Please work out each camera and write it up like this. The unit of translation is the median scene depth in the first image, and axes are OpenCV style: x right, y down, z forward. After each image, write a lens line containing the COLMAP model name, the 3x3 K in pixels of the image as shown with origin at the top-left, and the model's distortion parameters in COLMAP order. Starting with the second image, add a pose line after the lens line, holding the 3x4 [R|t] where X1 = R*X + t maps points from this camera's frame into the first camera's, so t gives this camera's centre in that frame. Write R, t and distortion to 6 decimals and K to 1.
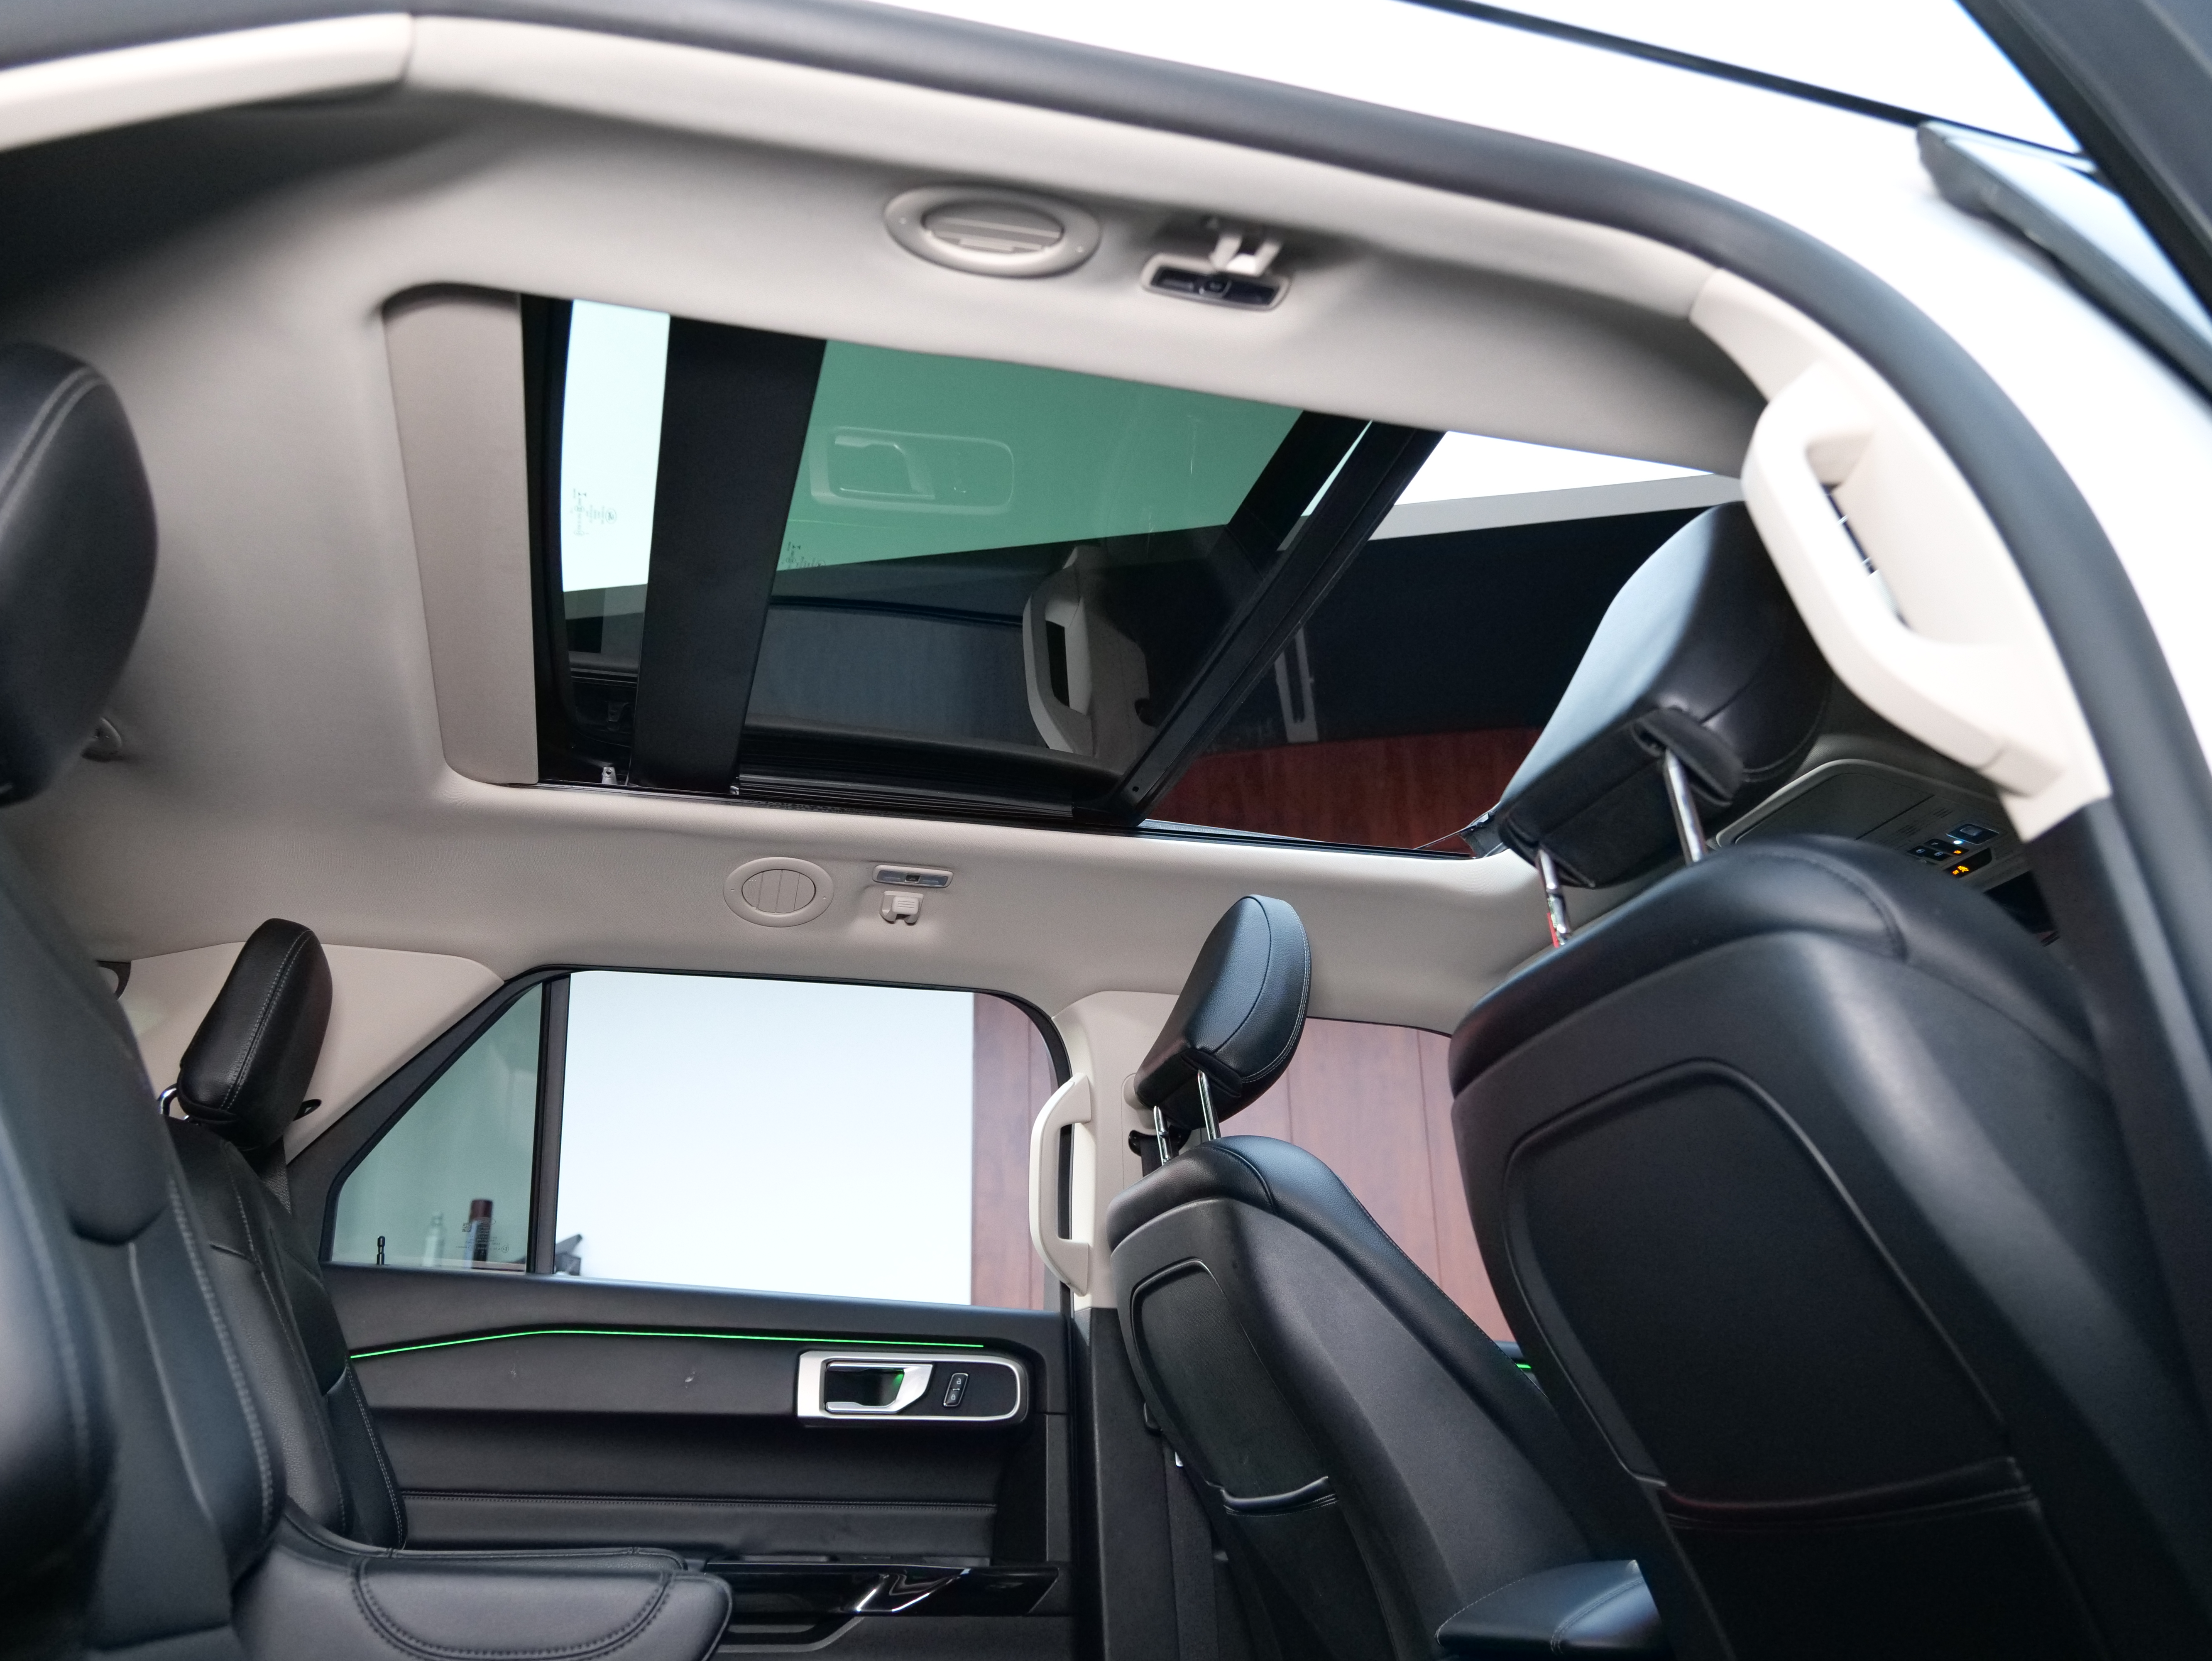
lens RADIAL K [[1767.4, 0, 1100.8], [0, 1767.4, 831.0], [0, 0, 1]] dist [-0.011536, 0.005942]
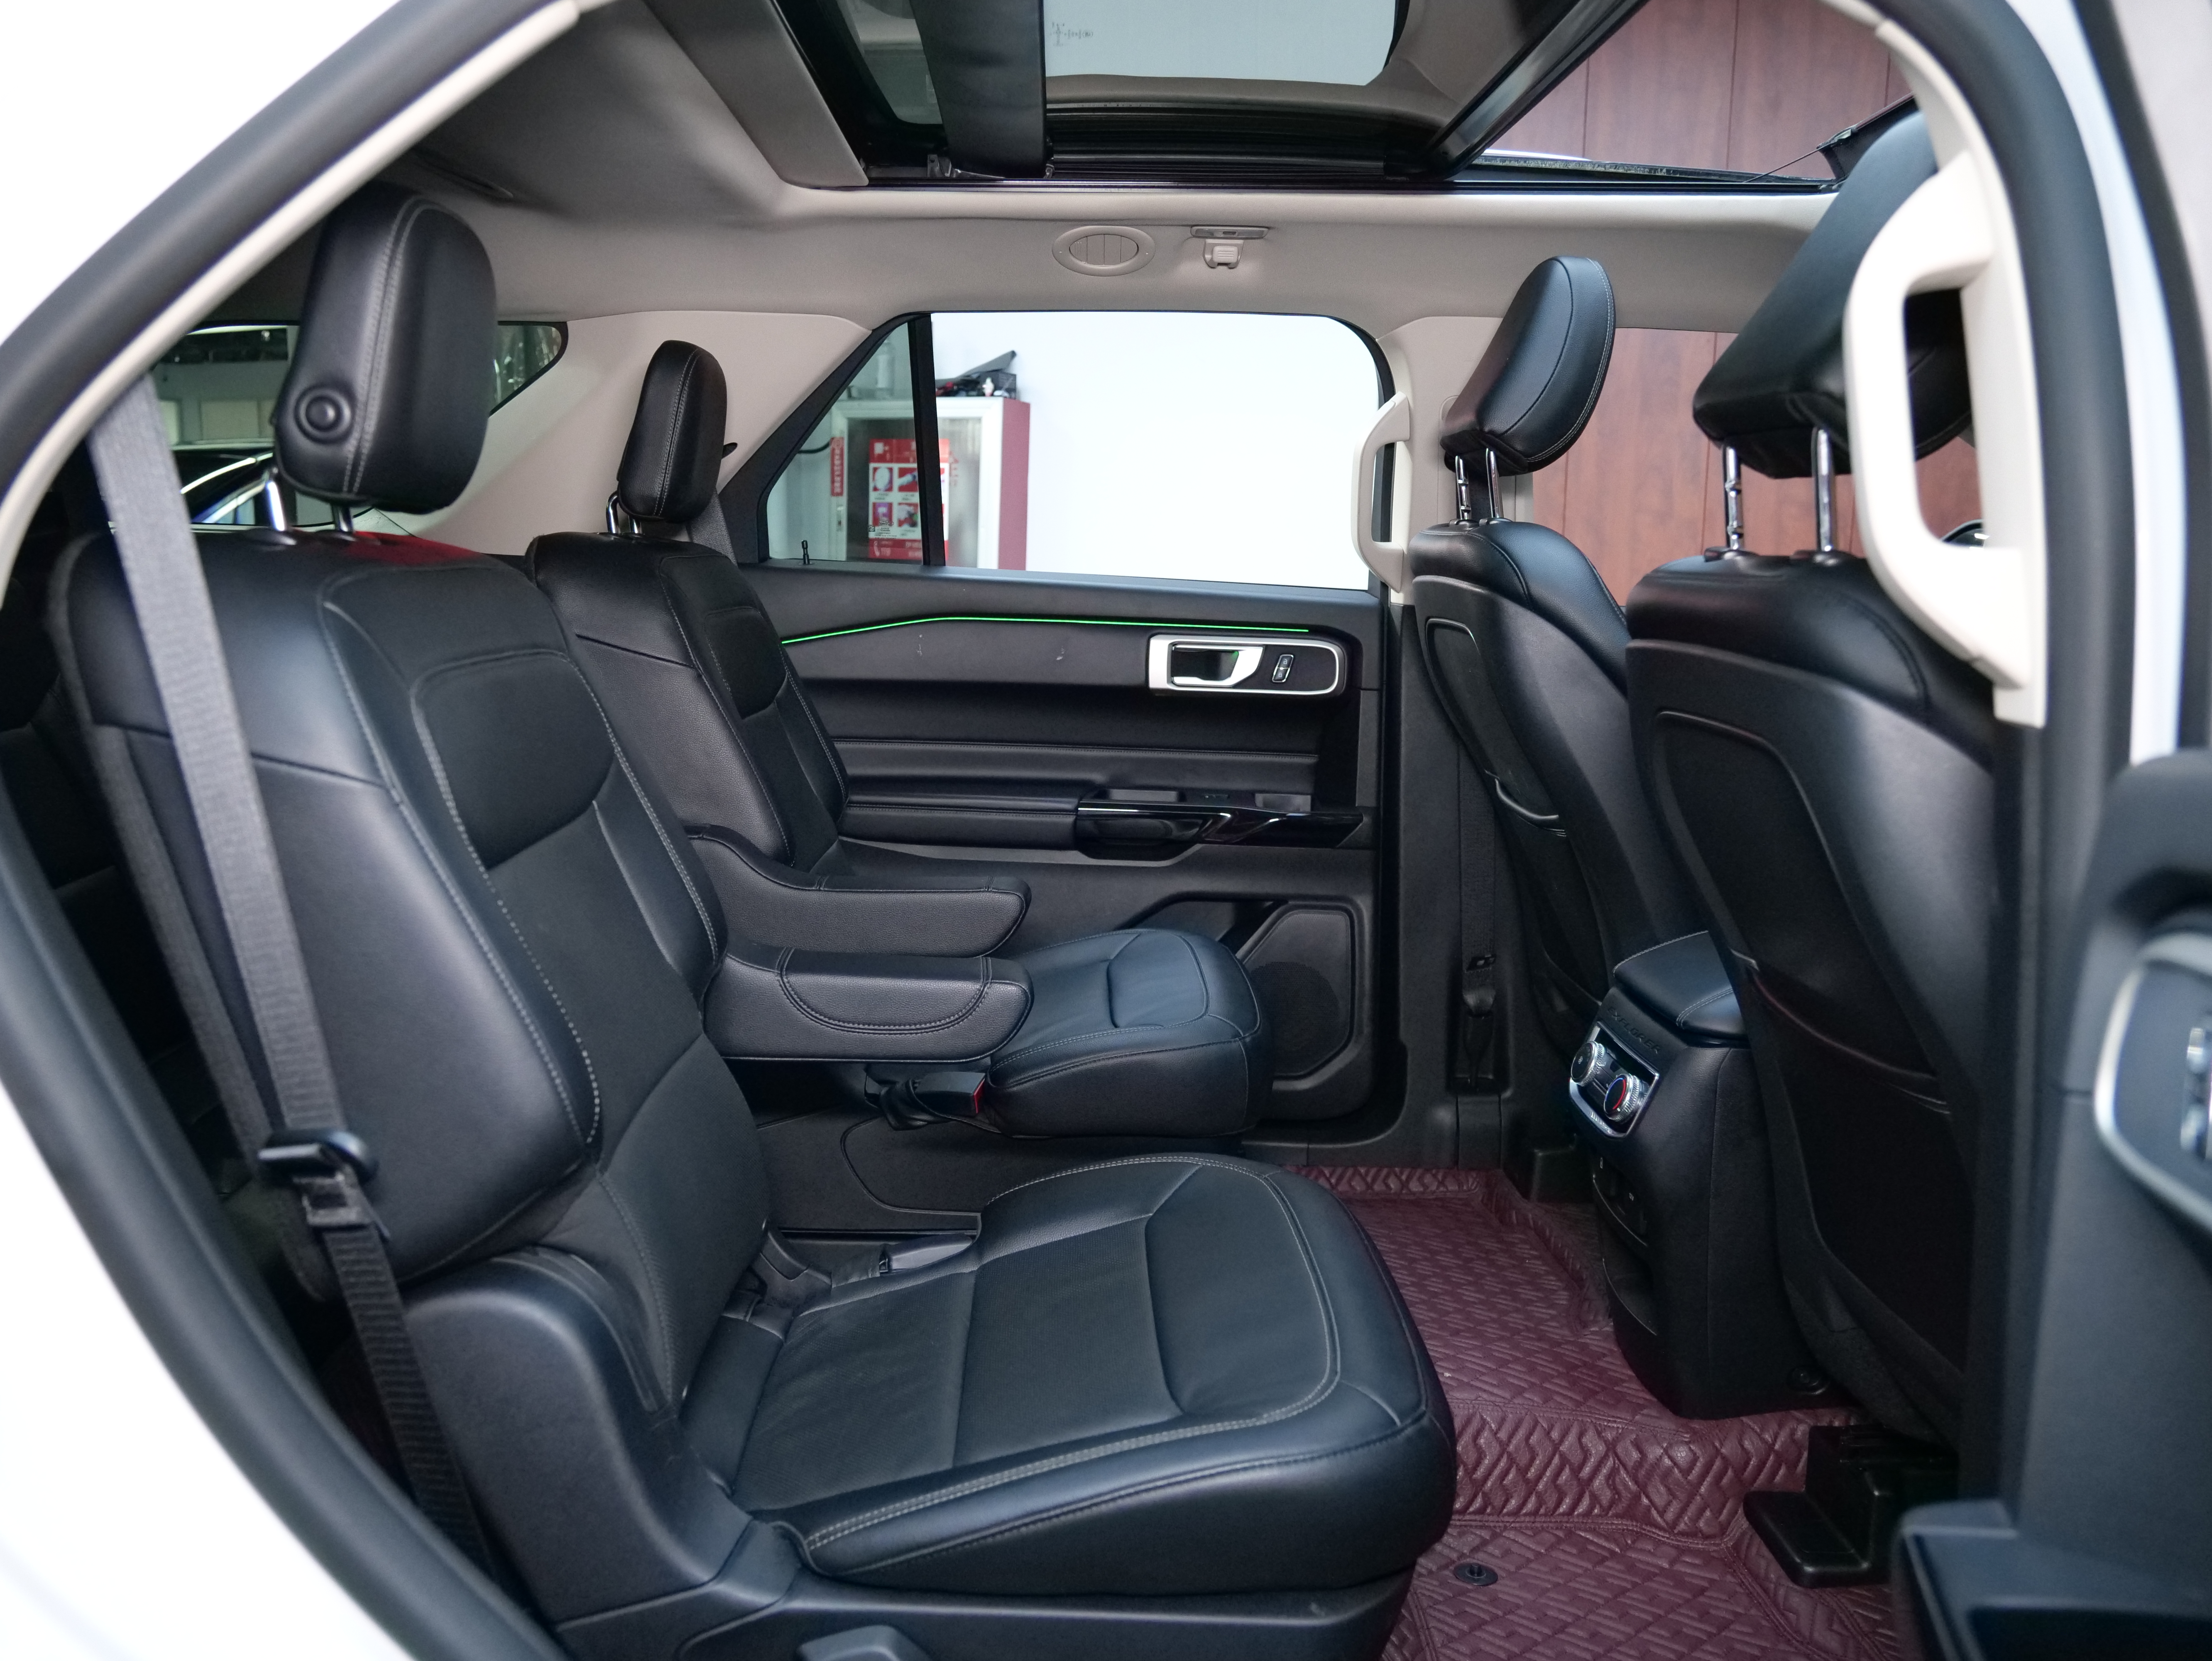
lens RADIAL K [[1767.4, 0, 1104.2], [0, 1767.4, 830.1], [0, 0, 1]] dist [-0.011536, 0.005942]
pose [[0.968838, 0.073268, -0.236609, 0.089048], [0.062262, 0.852541, 0.518939, -0.209334], [0.239741, -0.517500, 0.821412, -0.044964]]
